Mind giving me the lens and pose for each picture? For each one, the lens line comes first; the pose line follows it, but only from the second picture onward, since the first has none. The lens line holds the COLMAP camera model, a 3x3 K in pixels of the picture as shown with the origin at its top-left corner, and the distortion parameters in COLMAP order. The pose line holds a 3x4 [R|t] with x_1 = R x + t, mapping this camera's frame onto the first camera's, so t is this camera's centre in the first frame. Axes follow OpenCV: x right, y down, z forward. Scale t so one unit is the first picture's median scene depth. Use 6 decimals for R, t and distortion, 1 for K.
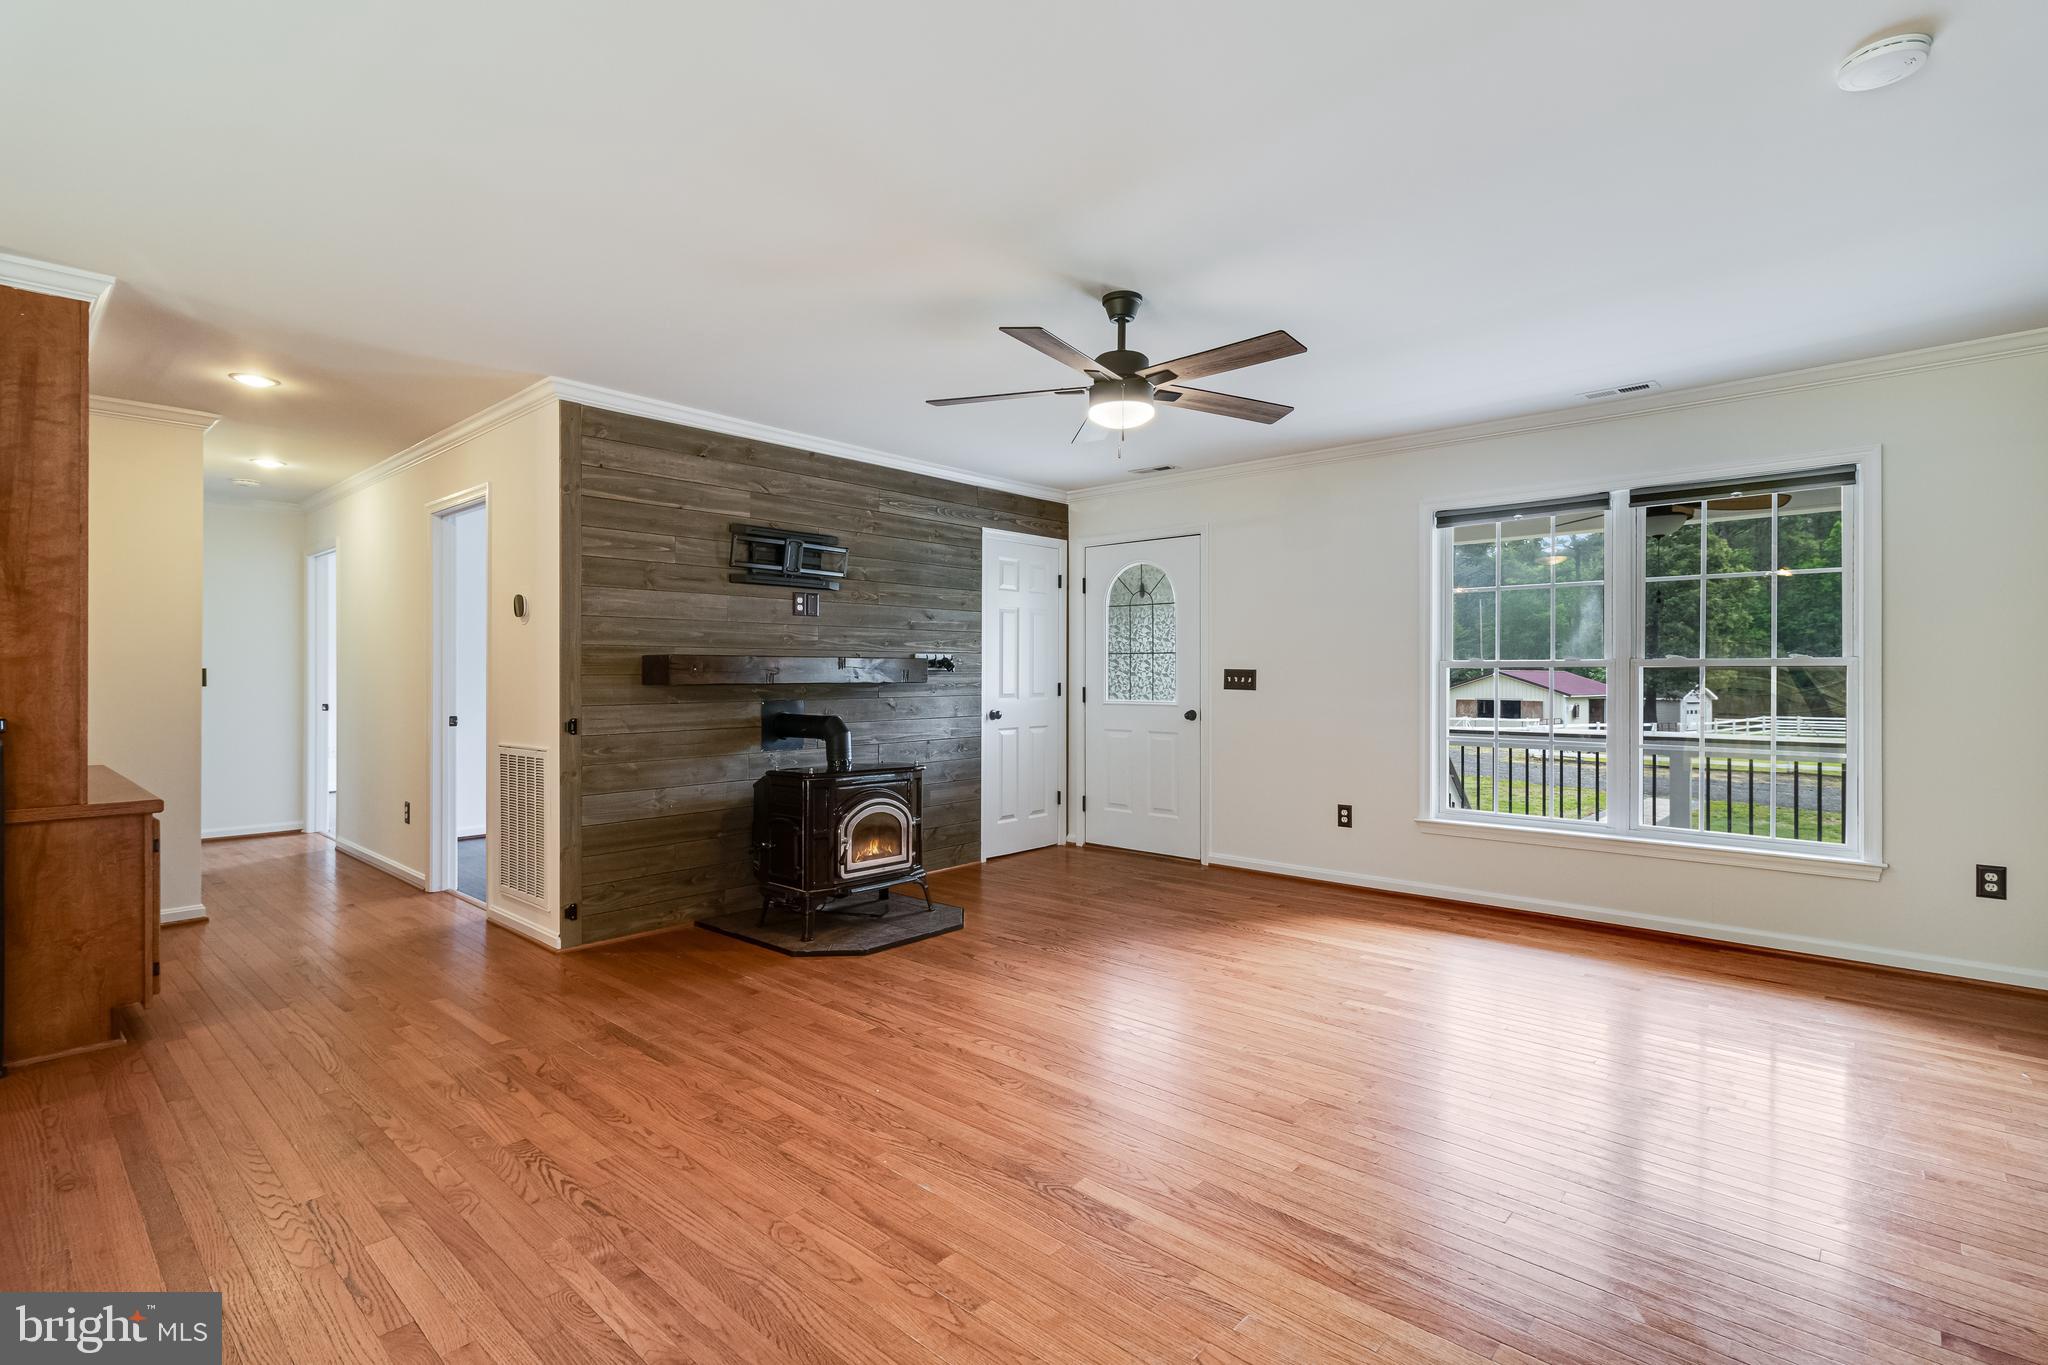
lens RADIAL K [[954.7, 0, 1028.0], [0, 954.7, 673.0], [0, 0, 1]] dist [0.002012, -0.000075]
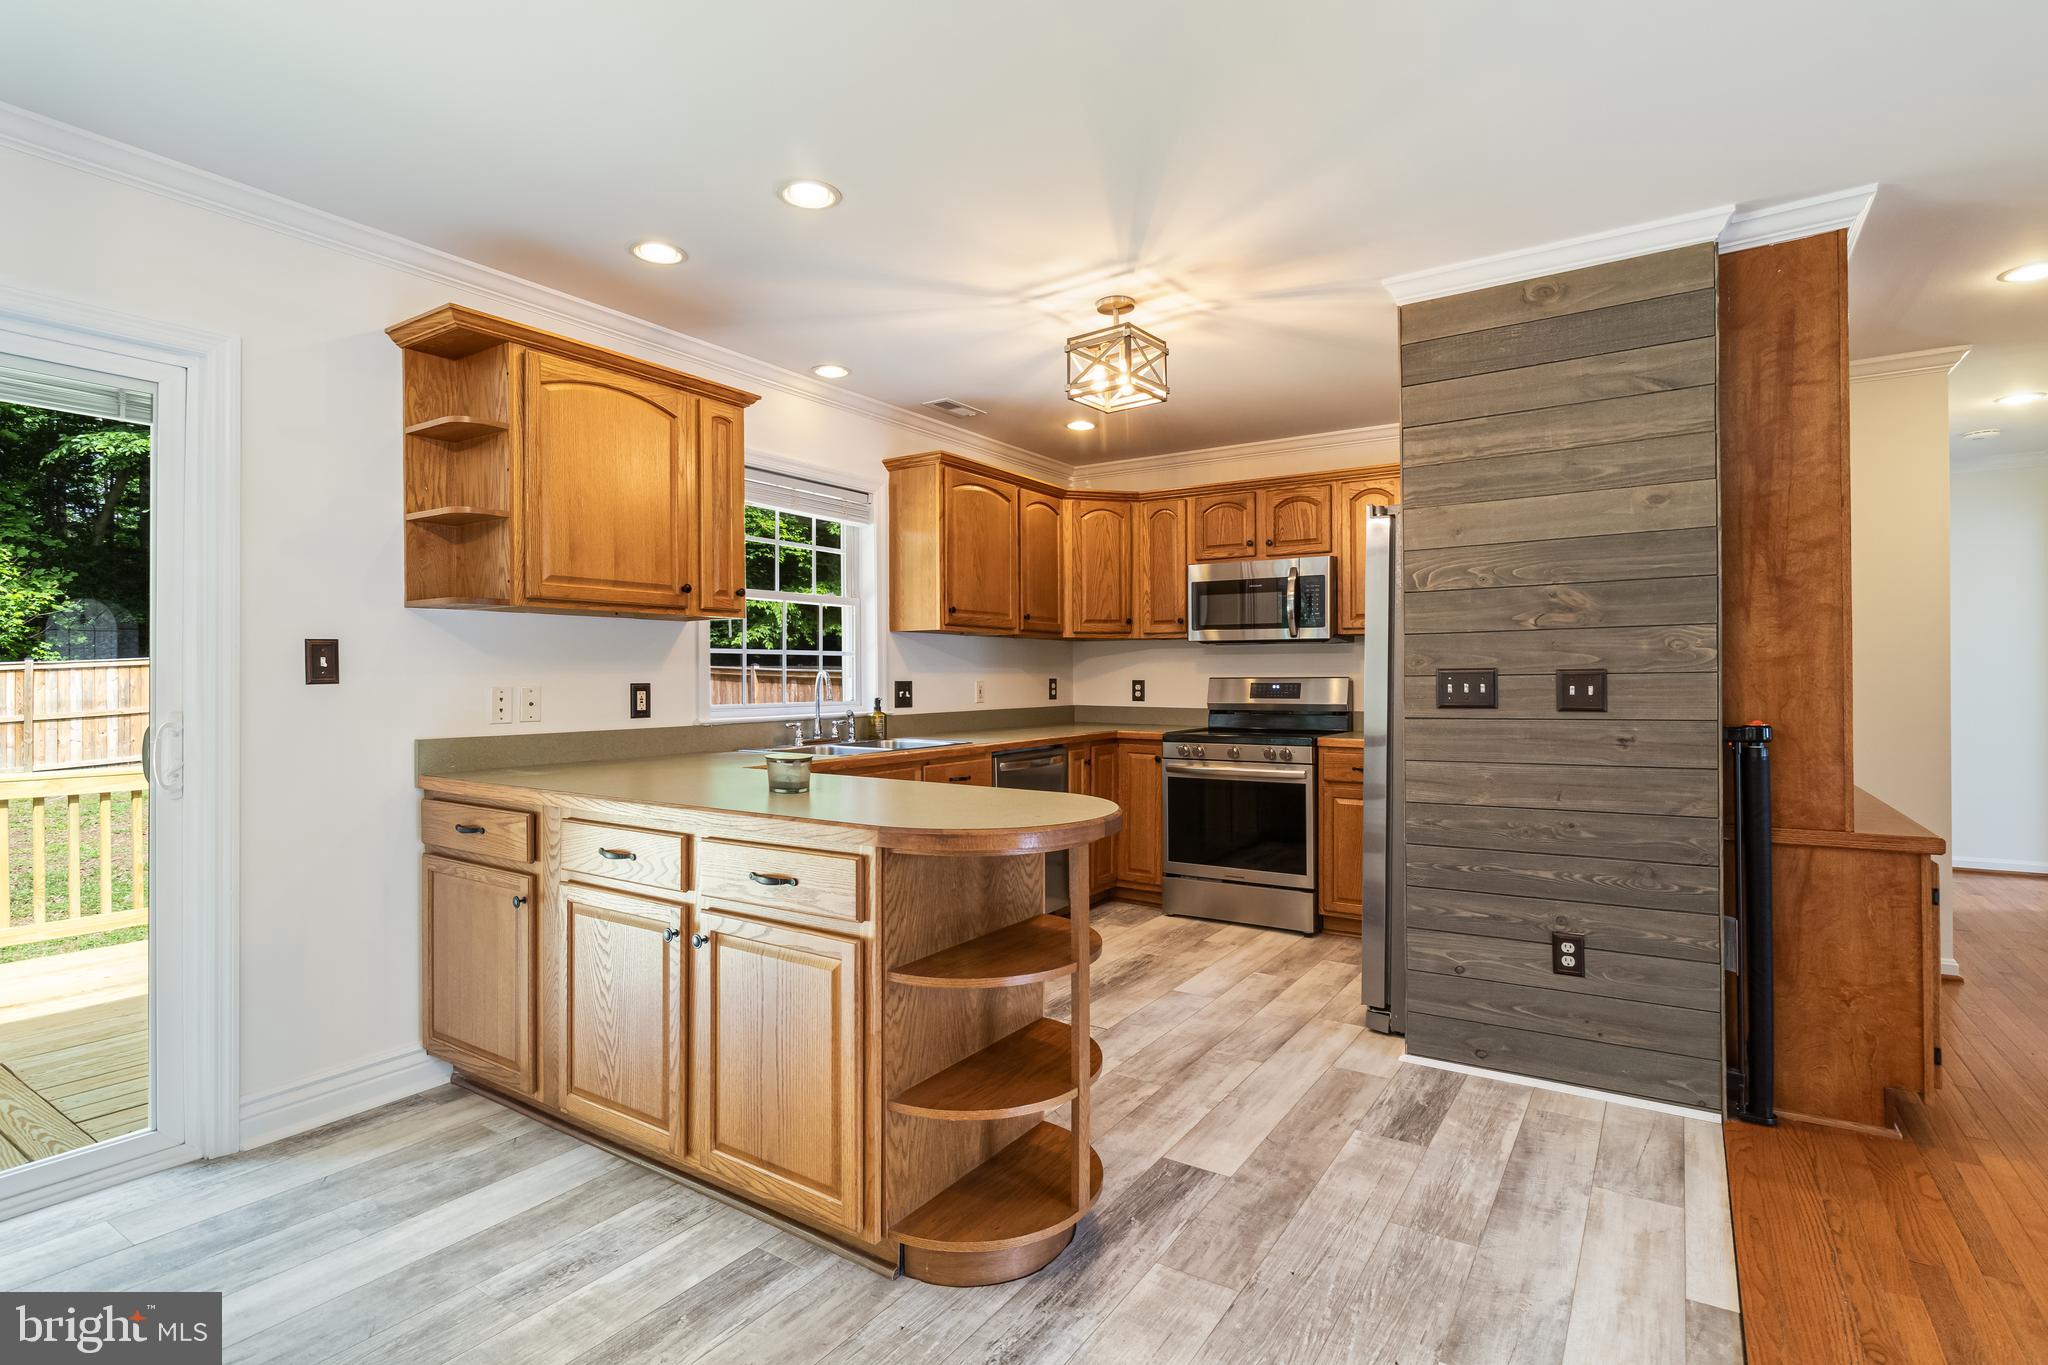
lens RADIAL K [[990.2, 0, 1031.6], [0, 990.2, 675.5], [0, 0, 1]] dist [0.000947, -0.002136]
pose [[0.153450, -0.004007, -0.988148, -0.246157], [0.010329, 0.999944, -0.002451, -0.004061], [0.988102, -0.009830, 0.153483, 0.166282]]
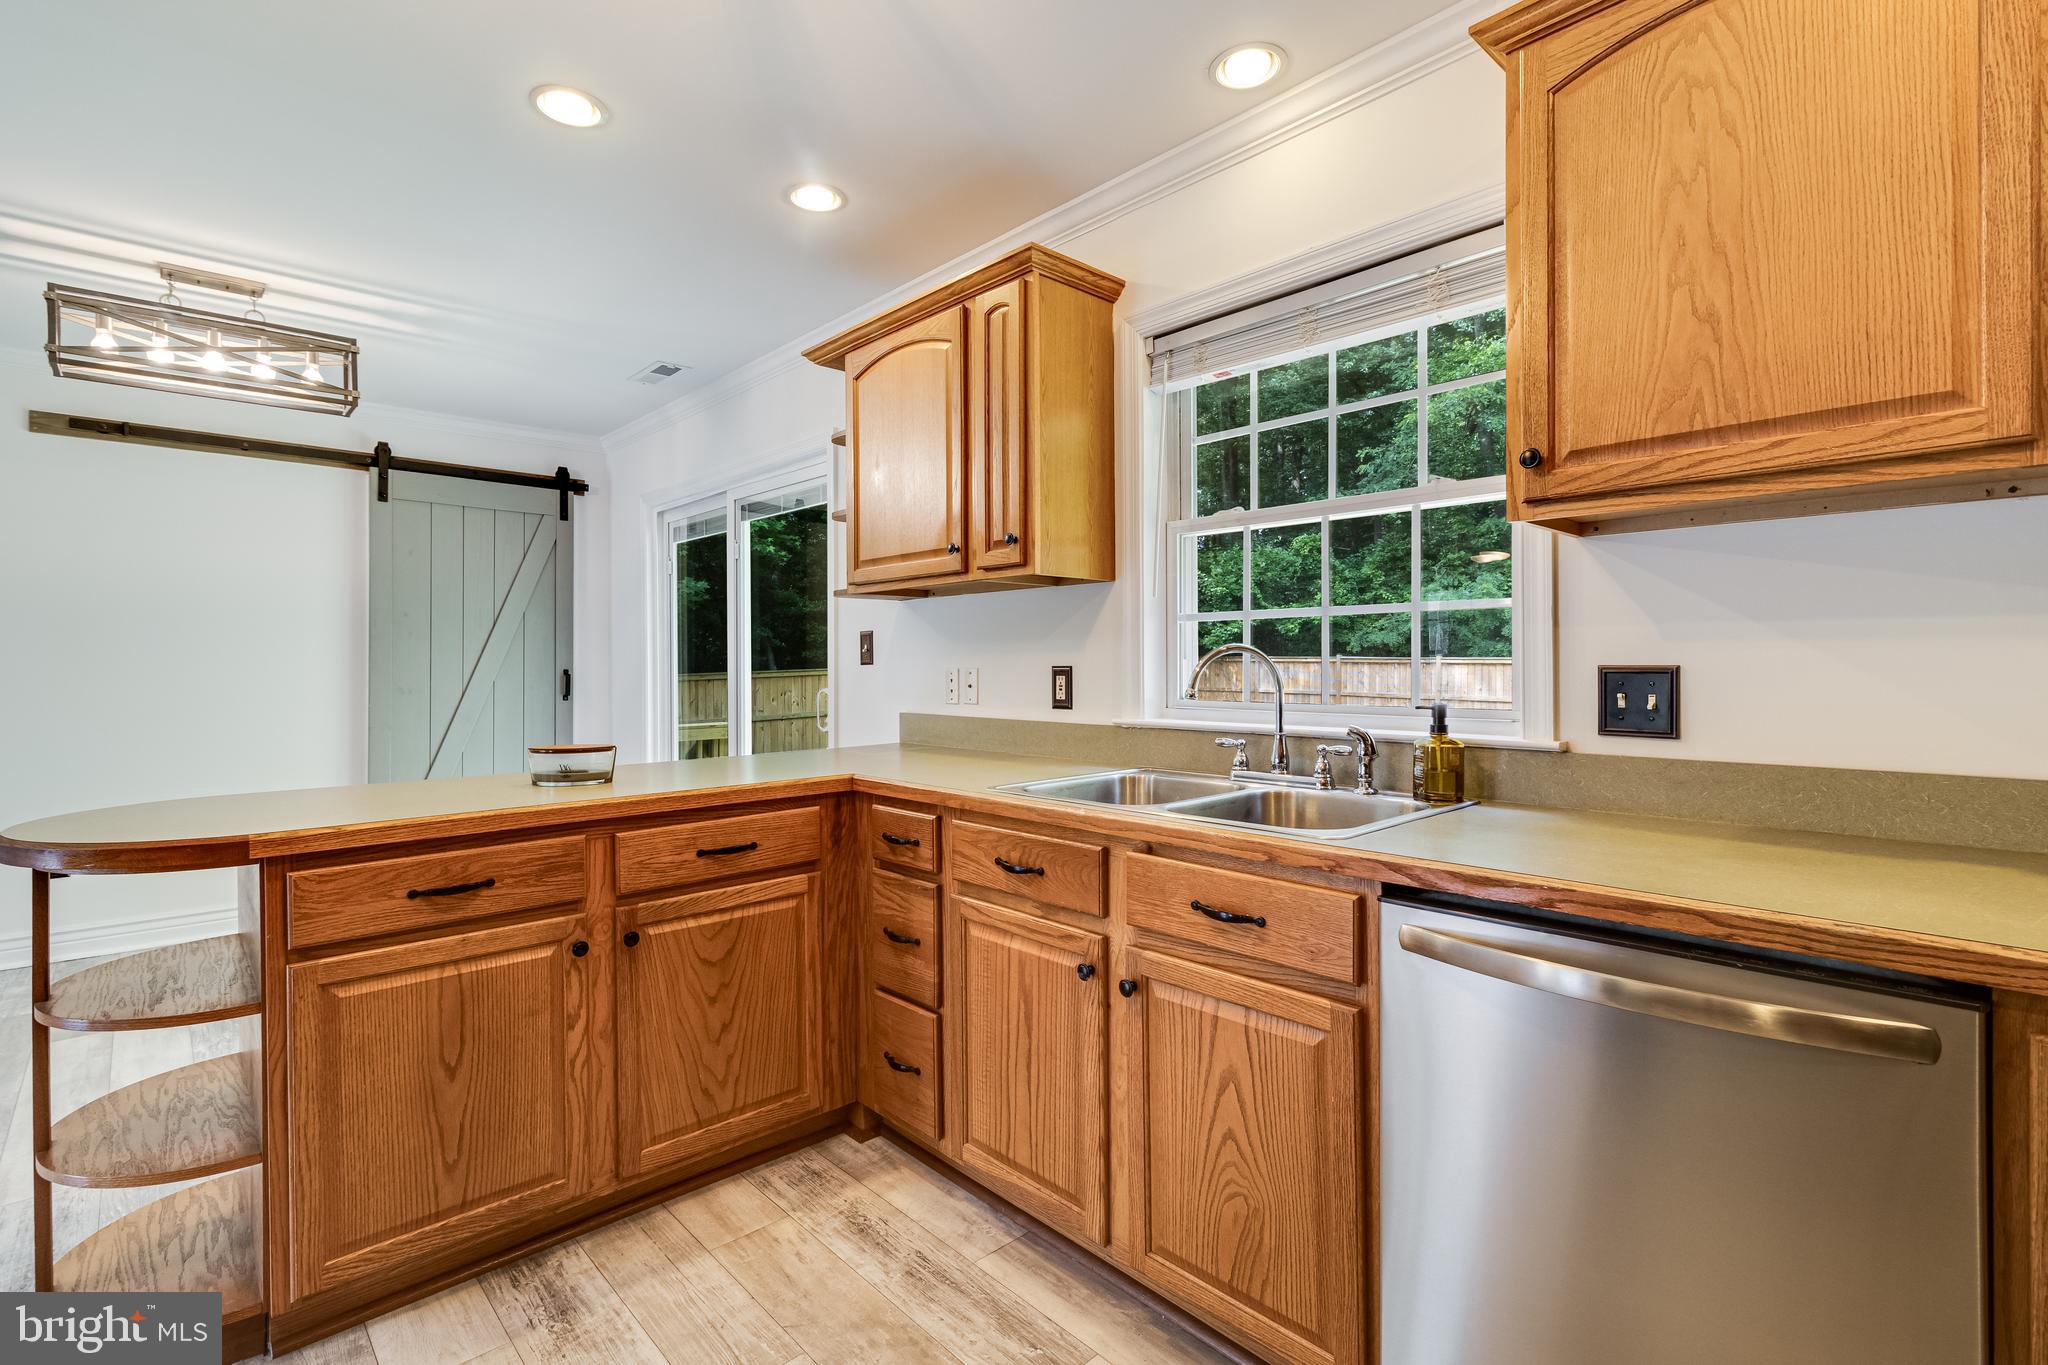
lens RADIAL K [[954.7, 0, 1023.2], [0, 954.7, 667.6], [0, 0, 1]] dist [0.002012, -0.000075]
pose [[-0.995417, 0.001983, 0.095611, -1.136043], [0.001750, 0.999995, -0.002521, -0.000466], [-0.095616, -0.002342, -0.995416, 0.603308]]
